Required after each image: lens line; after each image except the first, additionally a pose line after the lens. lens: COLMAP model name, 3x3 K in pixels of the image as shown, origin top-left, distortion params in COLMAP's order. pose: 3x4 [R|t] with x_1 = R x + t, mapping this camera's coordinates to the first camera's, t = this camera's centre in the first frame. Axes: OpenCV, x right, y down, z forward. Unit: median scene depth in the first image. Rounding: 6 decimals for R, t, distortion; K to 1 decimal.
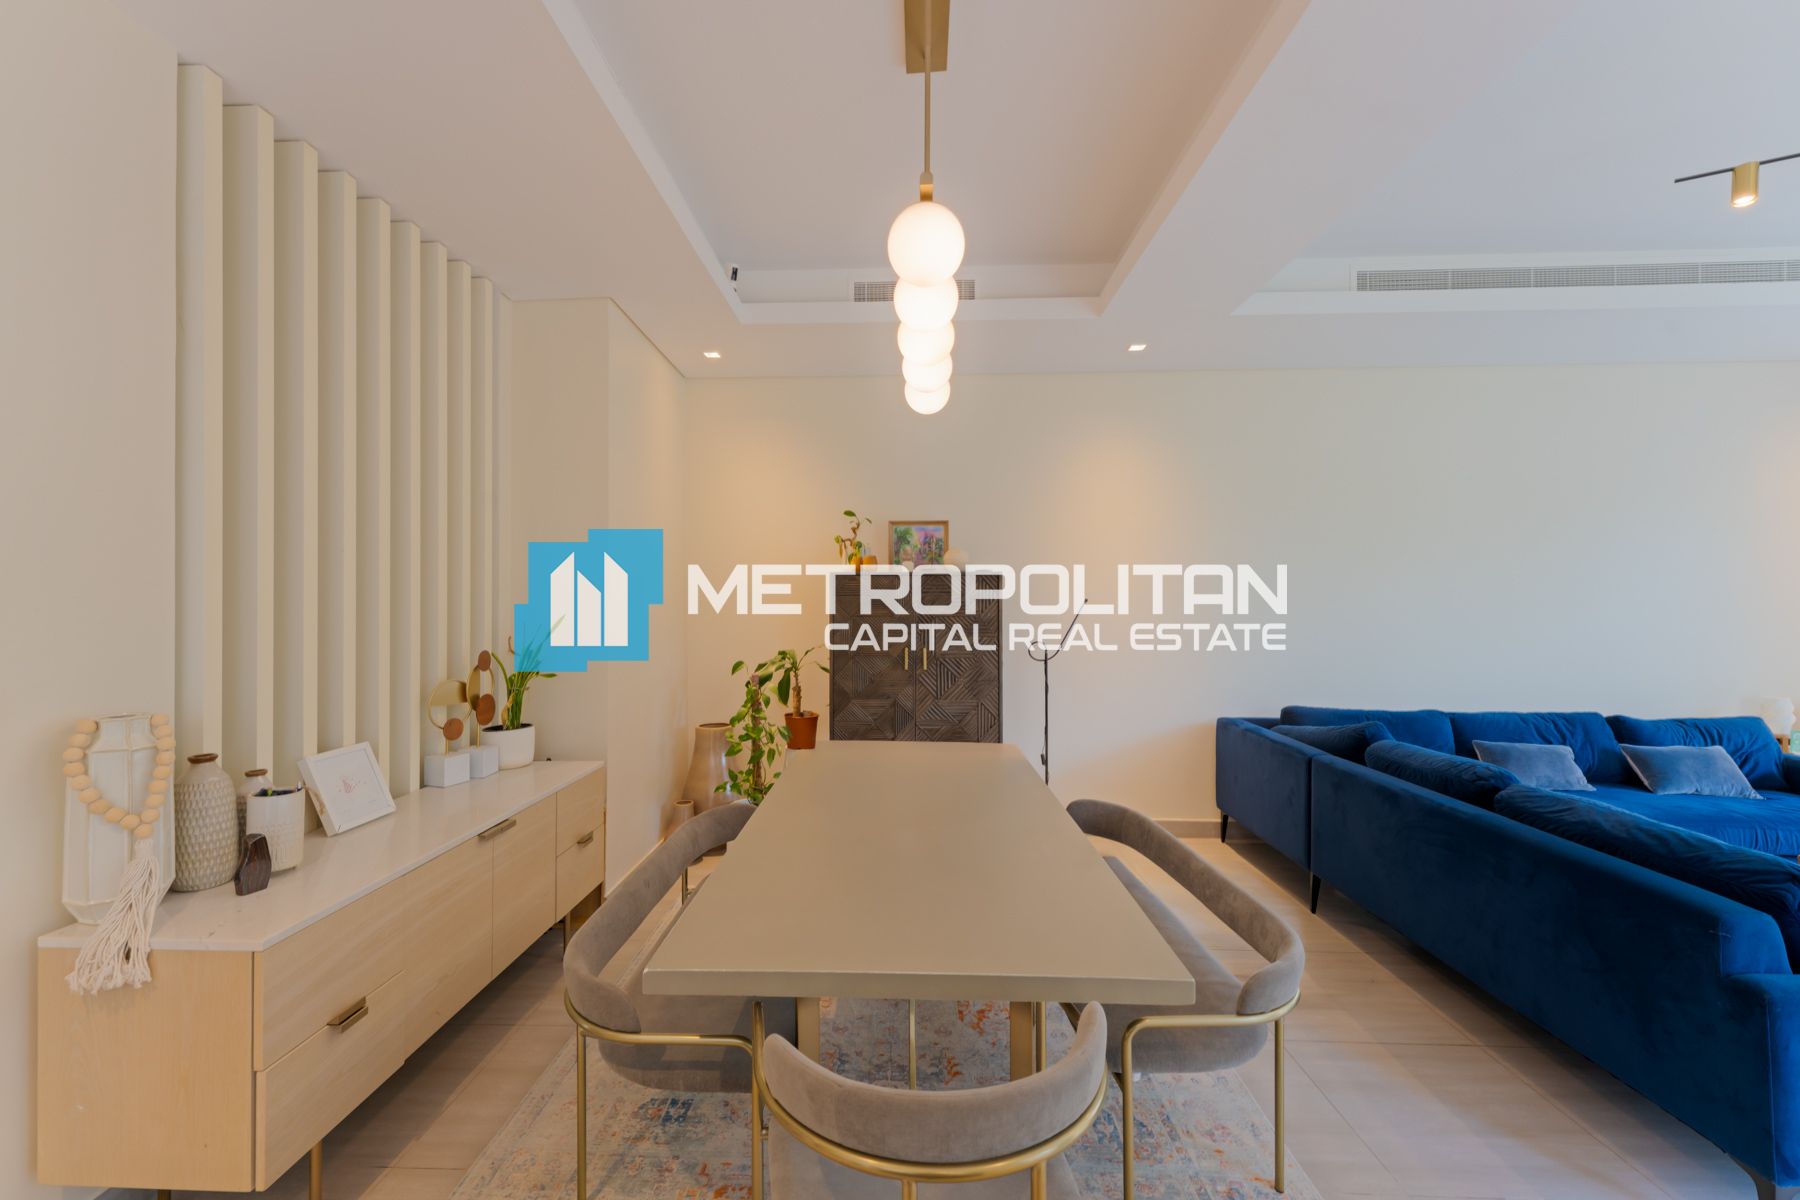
lens RADIAL K [[732.8, 0, 890.7], [0, 732.8, 595.8], [0, 0, 1]] dist [0.000084, -0.000735]
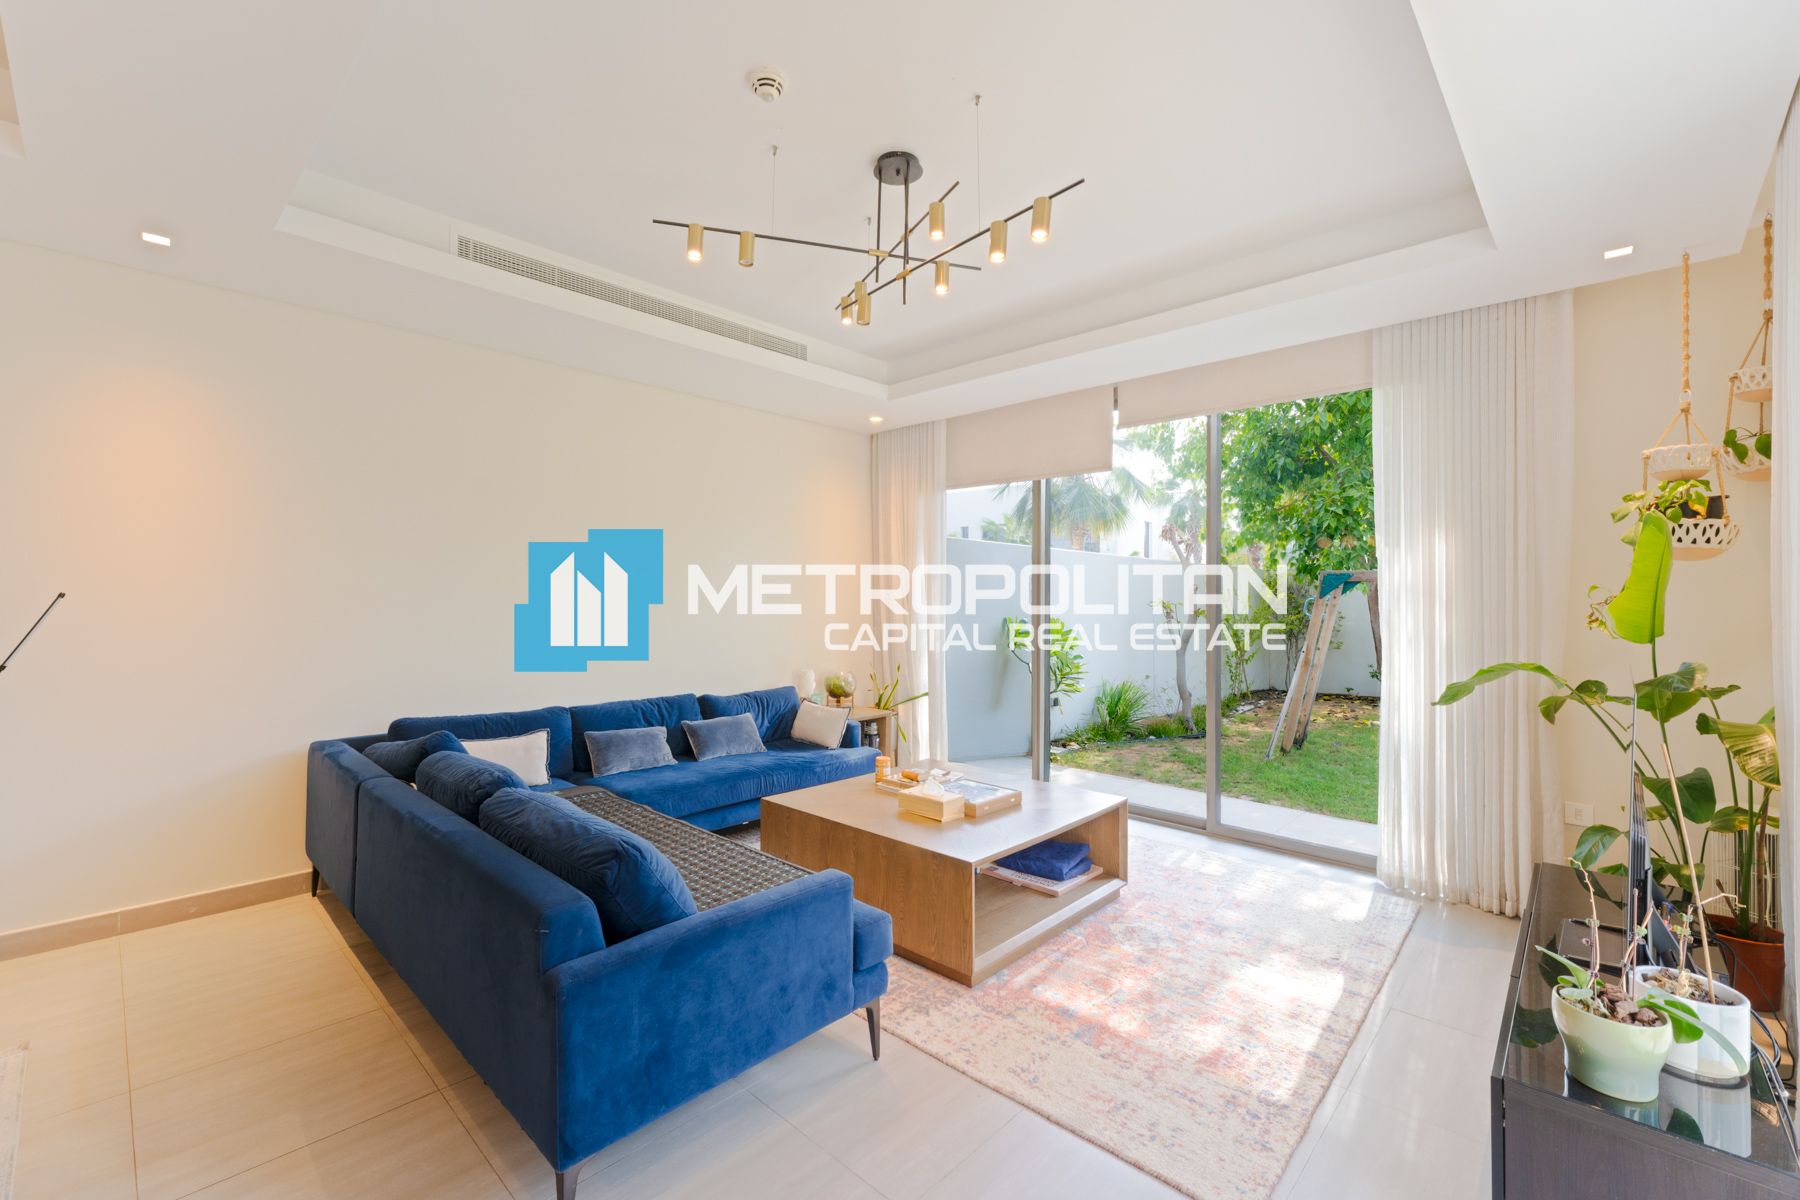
lens RADIAL K [[723.1, 0, 900.0], [0, 723.1, 600.0], [0, 0, 1]] dist [0.000400, -0.000067]
pose [[0.659973, -0.000226, 0.751289, 0.325021], [-0.009233, 0.999922, 0.008412, -0.002843], [-0.751232, -0.012488, 0.659920, -0.008200]]
